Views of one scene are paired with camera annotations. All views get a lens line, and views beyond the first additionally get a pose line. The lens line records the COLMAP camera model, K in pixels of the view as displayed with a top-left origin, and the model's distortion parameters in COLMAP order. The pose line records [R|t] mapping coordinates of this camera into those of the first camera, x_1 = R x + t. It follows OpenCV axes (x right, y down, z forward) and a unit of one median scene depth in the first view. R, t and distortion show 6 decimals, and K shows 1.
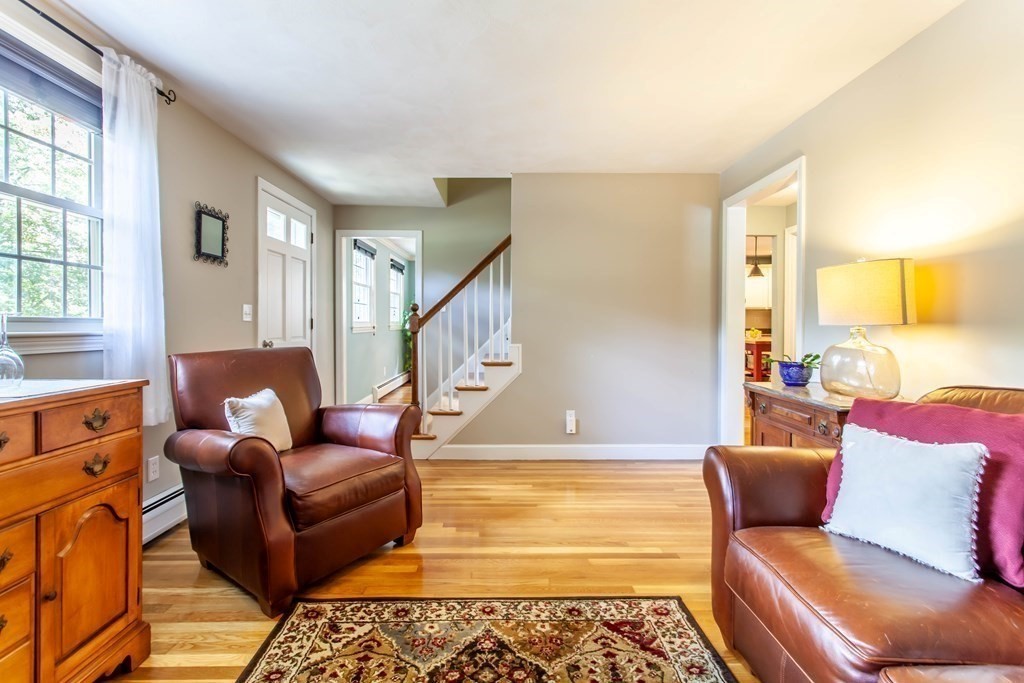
lens RADIAL K [[494.9, 0, 507.0], [0, 494.9, 333.0], [0, 0, 1]] dist [0.002045, -0.000225]
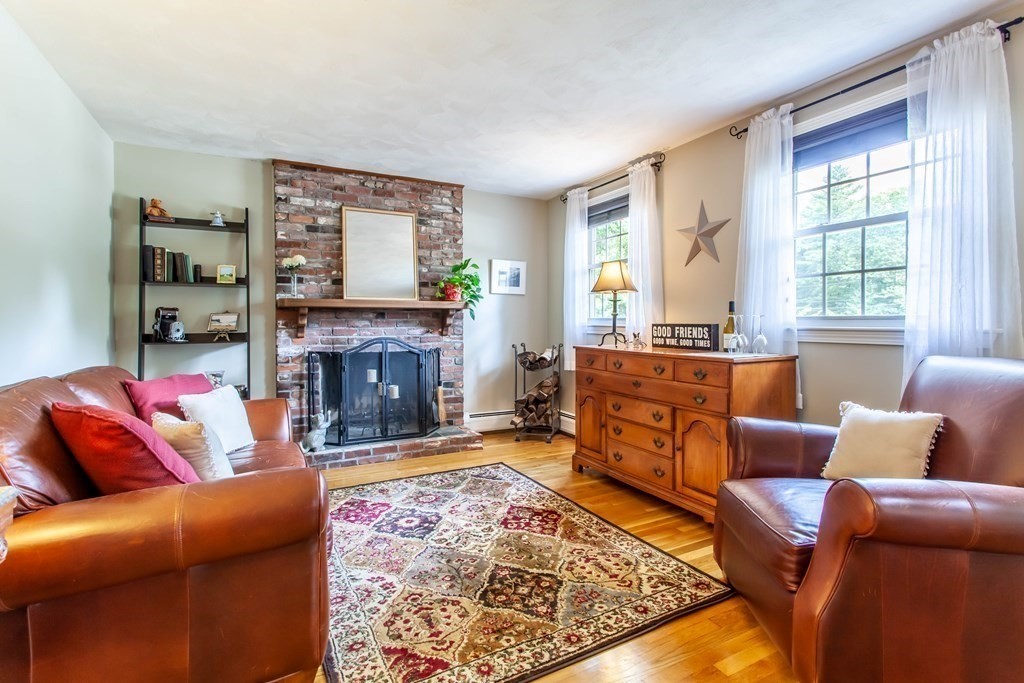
lens RADIAL K [[494.9, 0, 511.0], [0, 494.9, 333.5], [0, 0, 1]] dist [0.002045, -0.000225]
pose [[-0.894103, 0.013410, -0.447661, 0.500305], [-0.000746, 0.999506, 0.031430, -0.028214], [0.447861, 0.028436, -0.893651, 1.890554]]
